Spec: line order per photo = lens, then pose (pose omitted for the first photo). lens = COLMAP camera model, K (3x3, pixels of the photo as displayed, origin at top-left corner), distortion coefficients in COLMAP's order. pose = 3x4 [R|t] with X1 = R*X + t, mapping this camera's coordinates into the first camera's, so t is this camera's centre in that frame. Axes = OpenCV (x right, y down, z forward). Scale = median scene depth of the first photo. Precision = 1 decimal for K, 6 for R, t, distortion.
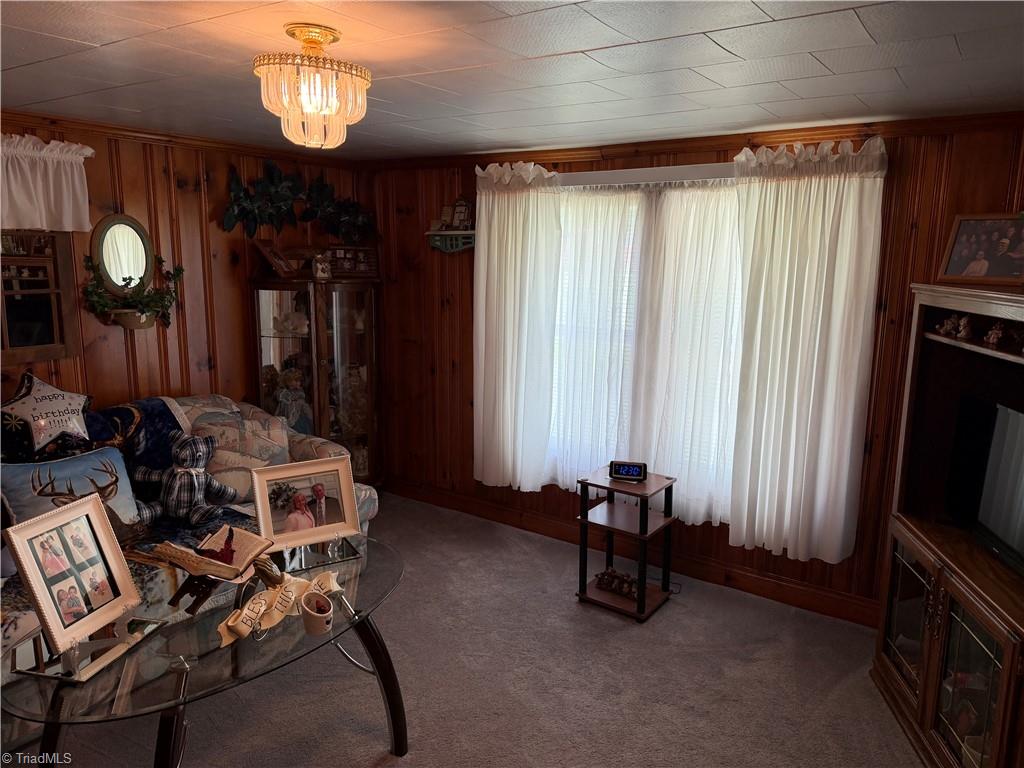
lens RADIAL K [[713.0, 0, 512.0], [0, 713.0, 384.0], [0, 0, 1]] dist [0.072977, -0.117573]
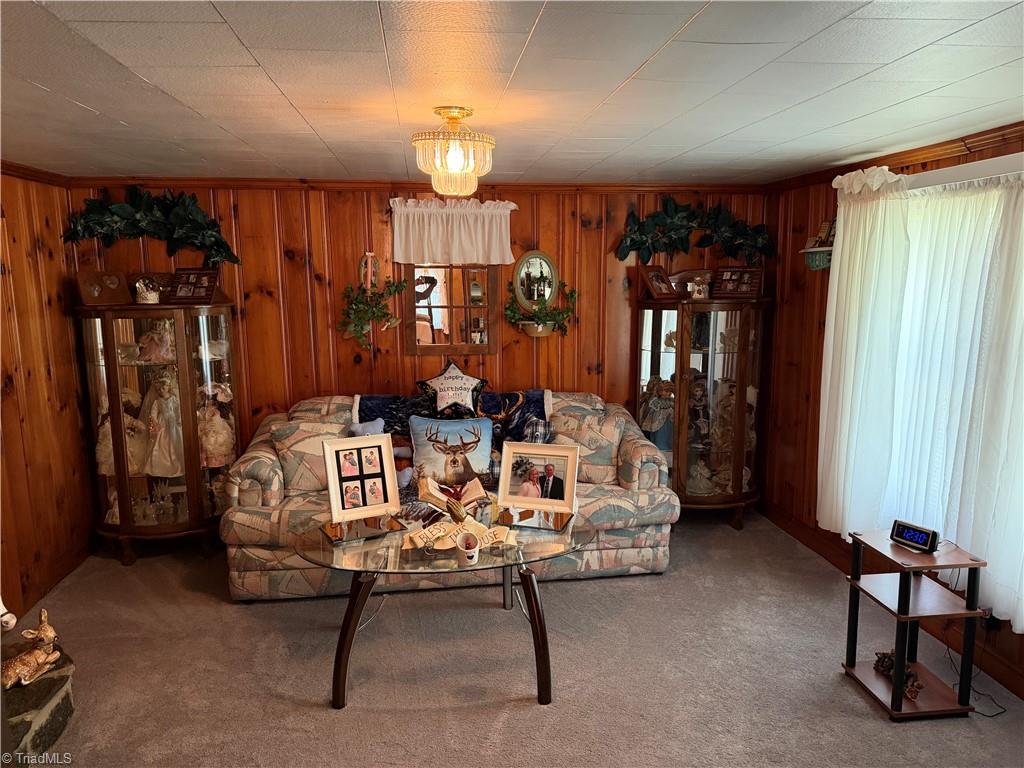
lens RADIAL K [[706.3, 0, 512.0], [0, 706.3, 384.0], [0, 0, 1]] dist [0.042197, -0.074981]
pose [[0.657213, 0.092219, -0.748042, 0.448649], [-0.120268, 0.992601, 0.016703, -0.005551], [0.744048, 0.078988, 0.663441, 0.119699]]
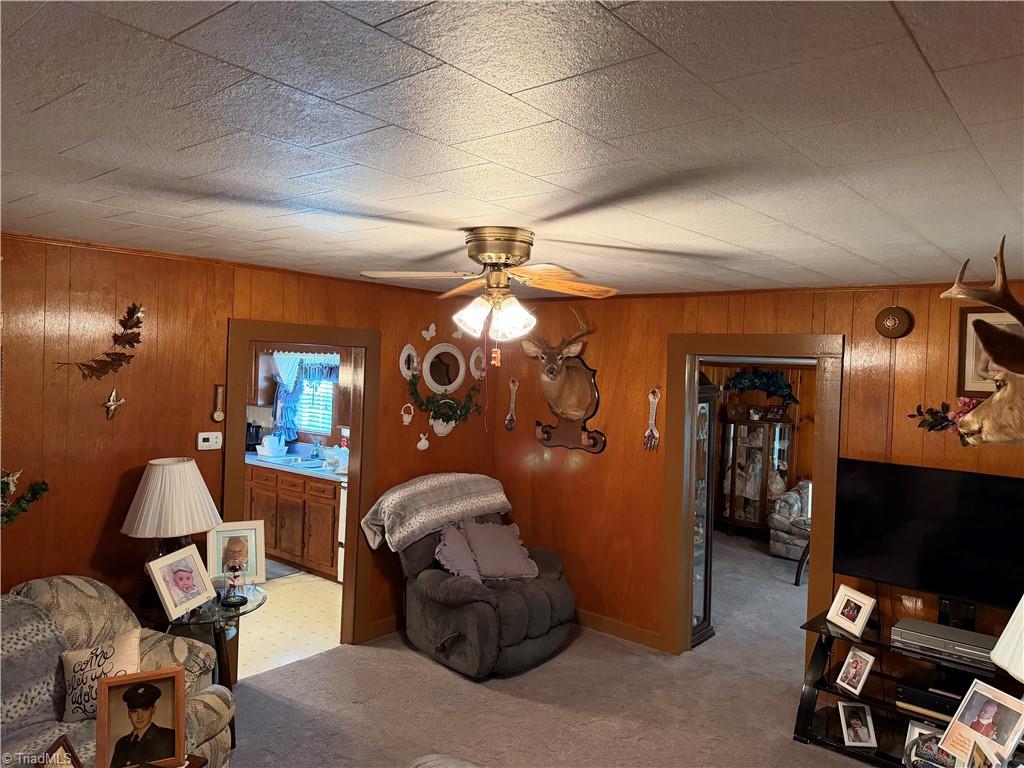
lens RADIAL K [[712.6, 0, 517.7], [0, 712.6, 383.6], [0, 0, 1]] dist [0.112823, -0.115981]
pose [[-0.106812, -0.007325, -0.994252, 1.999106], [-0.237211, 0.971285, 0.018328, -0.017576], [0.965568, 0.237805, -0.105483, -0.172212]]
